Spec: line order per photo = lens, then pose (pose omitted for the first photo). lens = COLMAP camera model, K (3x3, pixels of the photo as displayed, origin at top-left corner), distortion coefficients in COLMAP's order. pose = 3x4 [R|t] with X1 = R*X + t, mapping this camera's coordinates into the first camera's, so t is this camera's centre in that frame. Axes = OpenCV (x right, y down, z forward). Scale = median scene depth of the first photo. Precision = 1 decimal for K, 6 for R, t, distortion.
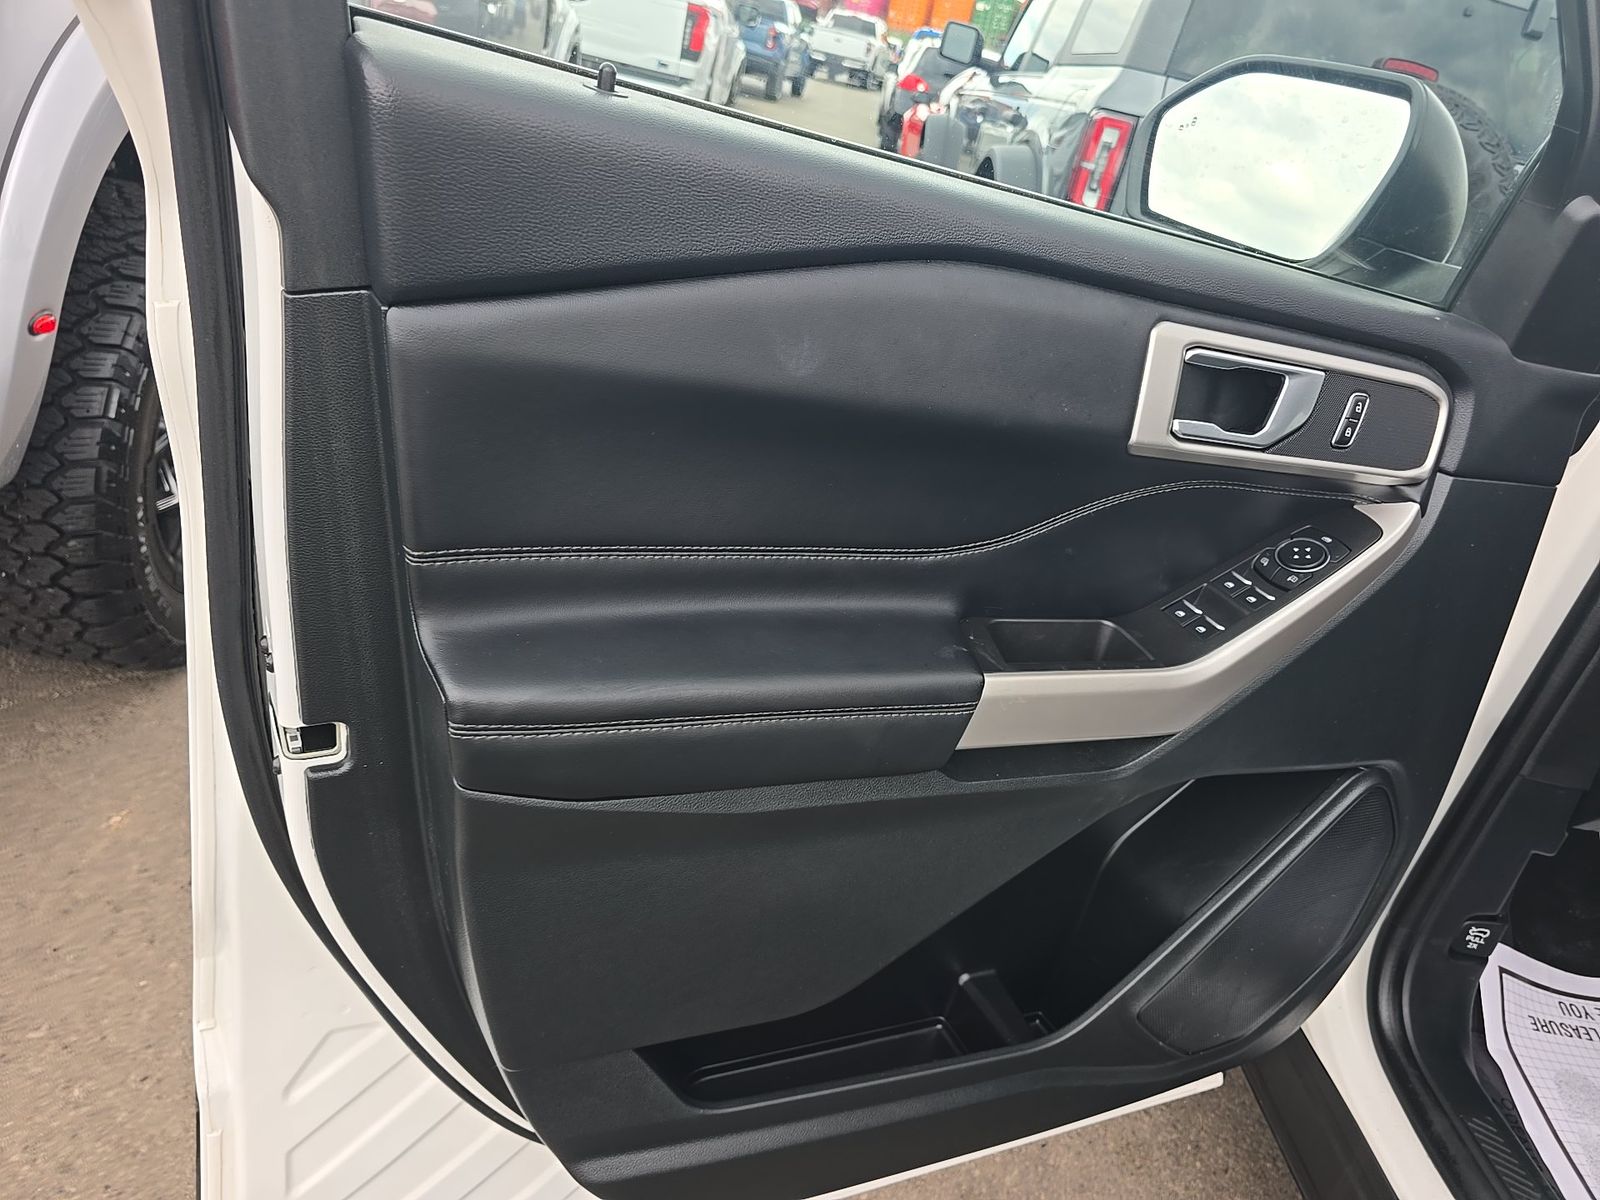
lens RADIAL K [[1091.7, 0, 800.0], [0, 1091.7, 600.0], [0, 0, 1]] dist [0.065551, -0.060243]
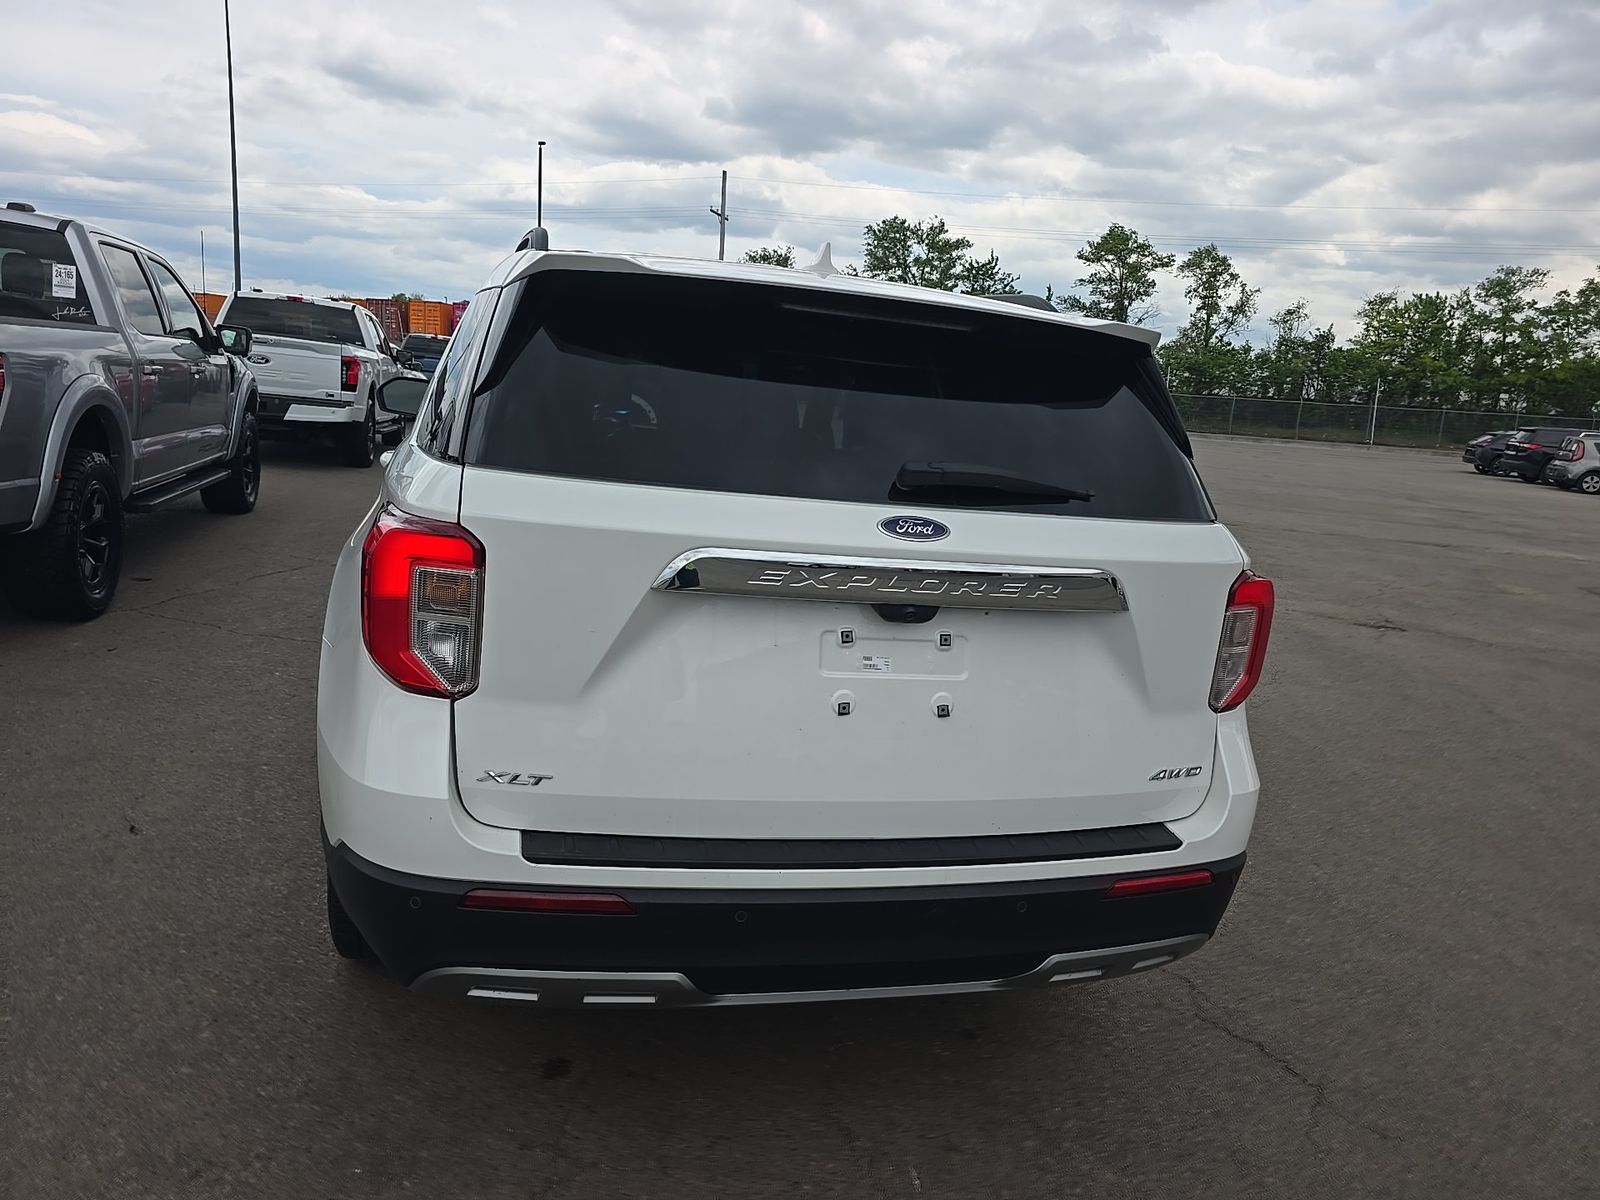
lens RADIAL K [[1084.8, 0, 800.0], [0, 1084.8, 600.0], [0, 0, 1]] dist [0.068202, -0.061073]
pose [[0.966402, -0.160536, 0.200735, 0.057172], [0.204414, 0.953477, -0.221580, 0.091331], [-0.155825, 0.255168, 0.954258, -0.170178]]
